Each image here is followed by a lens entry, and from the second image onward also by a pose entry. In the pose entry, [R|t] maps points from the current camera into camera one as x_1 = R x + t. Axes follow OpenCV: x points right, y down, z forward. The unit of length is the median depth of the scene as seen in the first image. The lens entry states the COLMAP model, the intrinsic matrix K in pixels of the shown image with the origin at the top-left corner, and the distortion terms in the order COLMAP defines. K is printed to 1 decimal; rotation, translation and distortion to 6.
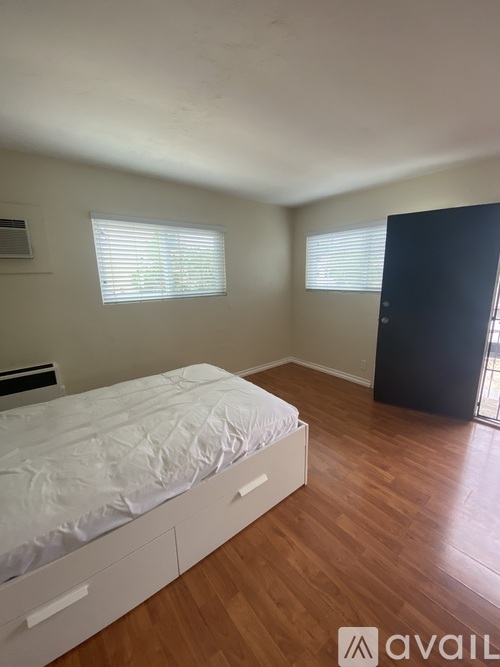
lens RADIAL K [[268.7, 0, 250.0], [0, 268.7, 333.5], [0, 0, 1]] dist [0.020962, -0.020994]
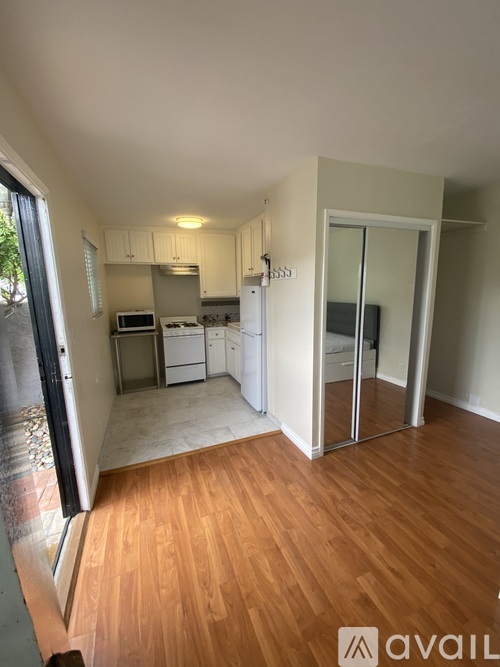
lens RADIAL K [[268.7, 0, 250.0], [0, 268.7, 333.5], [0, 0, 1]] dist [0.020962, -0.020994]
pose [[-0.958959, -0.009179, 0.283395, 0.583136], [0.098427, 0.926548, 0.363072, -0.322255], [-0.265912, 0.376065, -0.887618, 1.386896]]
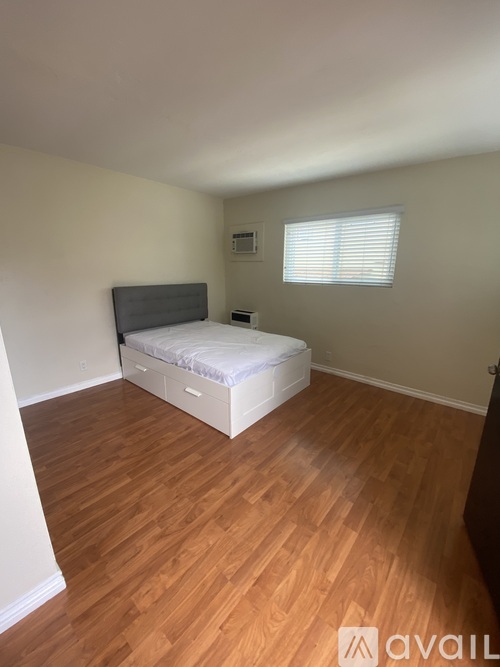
lens RADIAL K [[268.7, 0, 250.0], [0, 268.7, 333.5], [0, 0, 1]] dist [0.020962, -0.020994]
pose [[0.191110, 0.256830, -0.947373, 1.147869], [-0.221422, 0.951565, 0.213300, -0.149459], [0.956268, 0.169005, 0.238721, 0.667174]]
